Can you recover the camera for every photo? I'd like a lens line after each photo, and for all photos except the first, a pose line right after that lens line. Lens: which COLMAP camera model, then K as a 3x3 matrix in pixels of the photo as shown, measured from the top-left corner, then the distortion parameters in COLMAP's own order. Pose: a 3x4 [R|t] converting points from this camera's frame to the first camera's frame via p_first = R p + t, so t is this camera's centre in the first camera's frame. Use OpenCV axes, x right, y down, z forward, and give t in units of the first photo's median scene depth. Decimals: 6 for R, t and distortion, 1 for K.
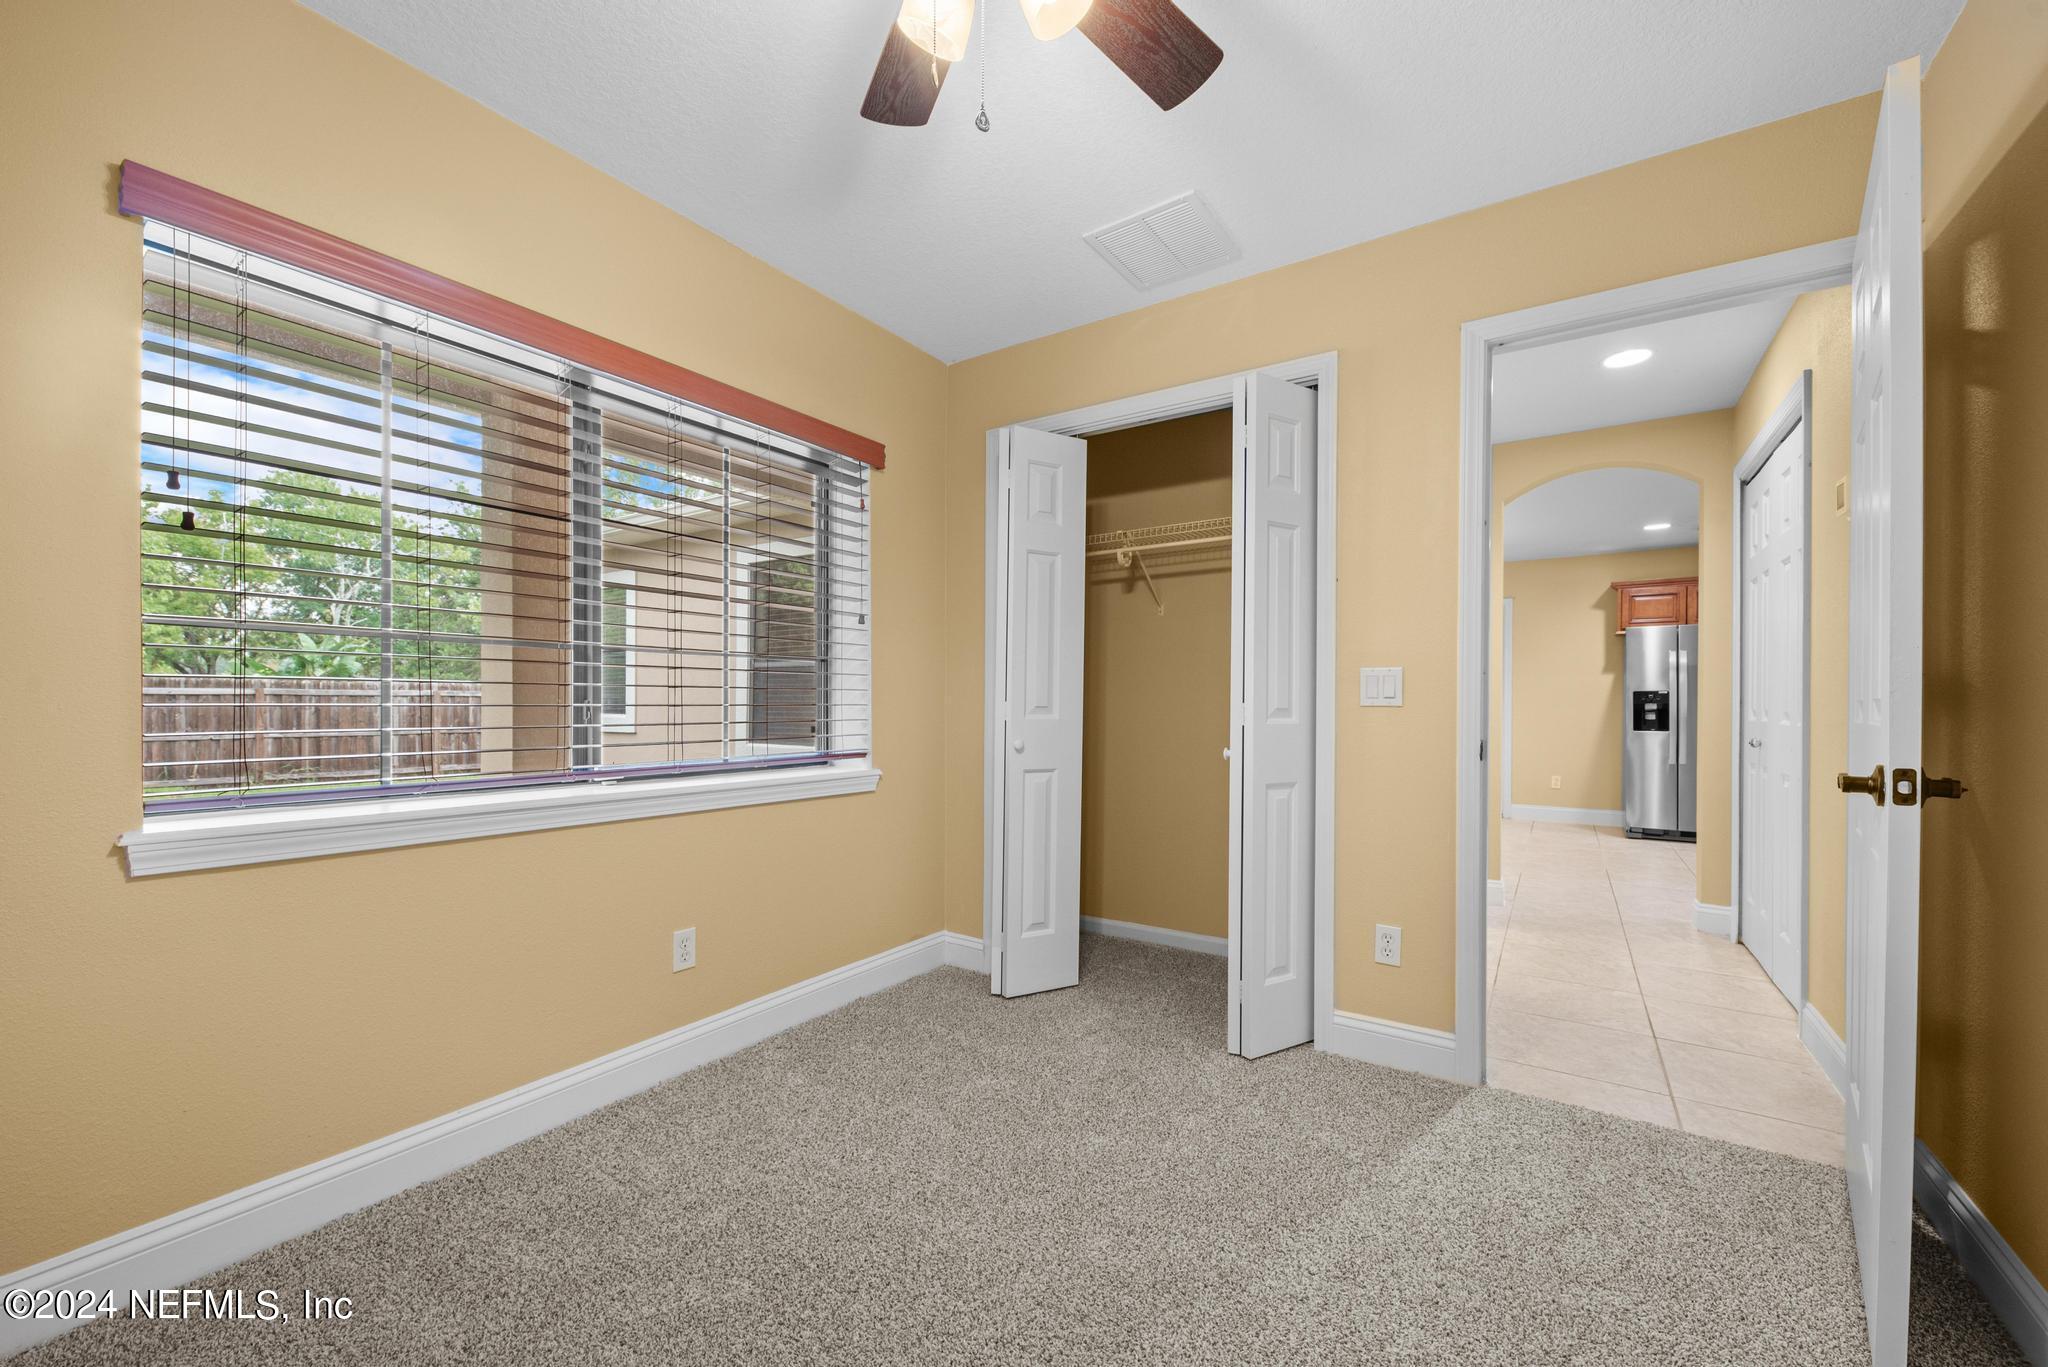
lens RADIAL K [[807.4, 0, 1017.4], [0, 807.4, 711.4], [0, 0, 1]] dist [0.011969, -0.005781]
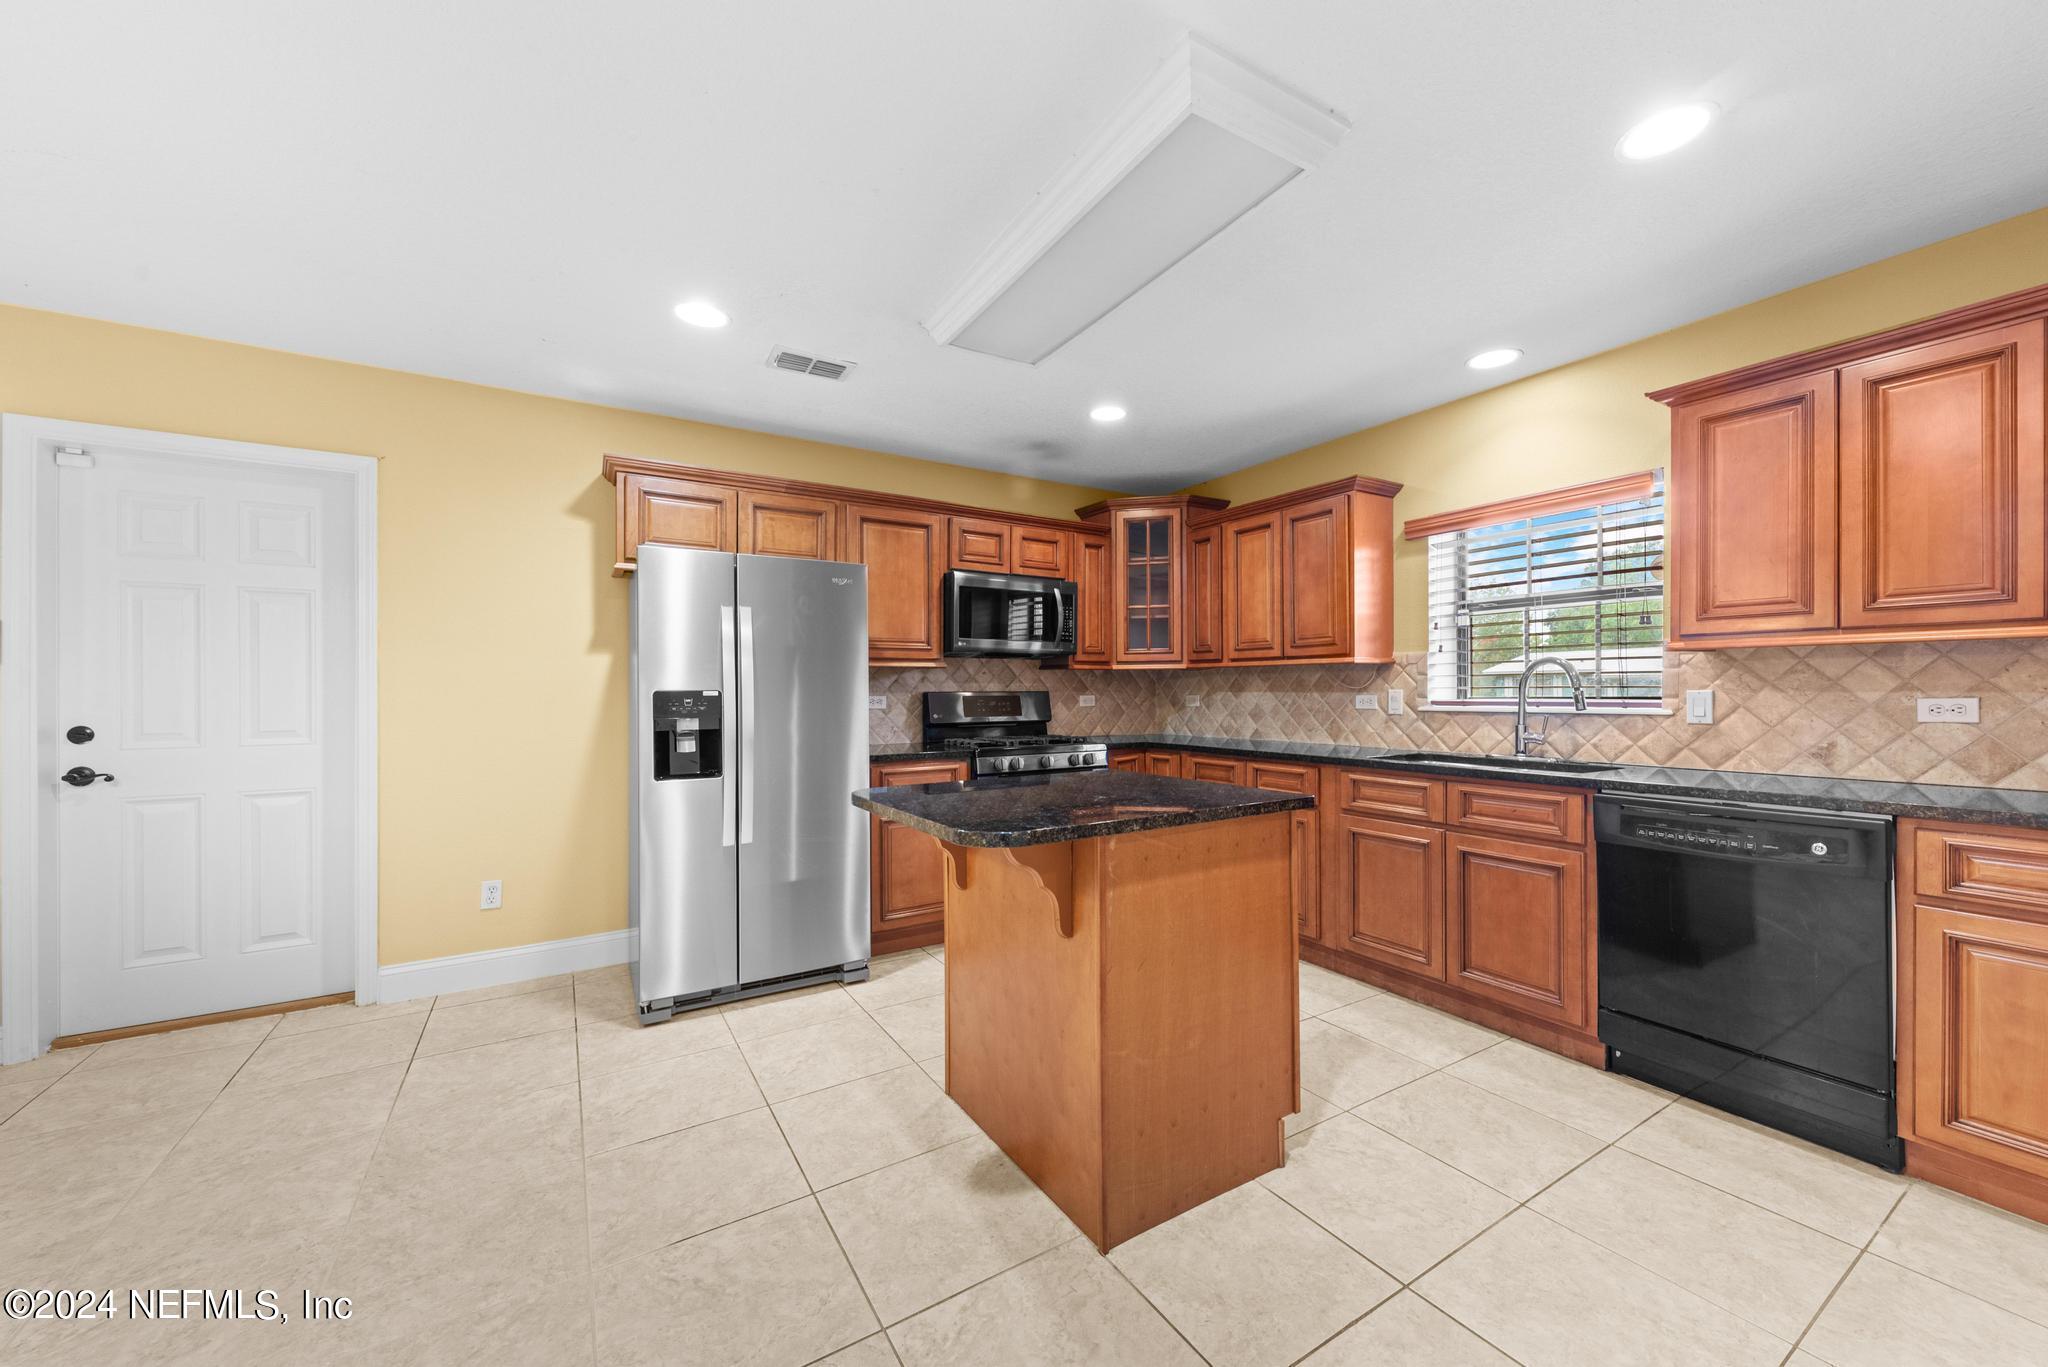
lens RADIAL K [[754.5, 0, 1031.2], [0, 754.5, 692.7], [0, 0, 1]] dist [0.009507, -0.001895]
pose [[0.412363, -0.000439, 0.911020, 0.470948], [0.007238, 0.999970, -0.002794, -0.021449], [-0.910991, 0.007746, 0.412354, 0.644872]]
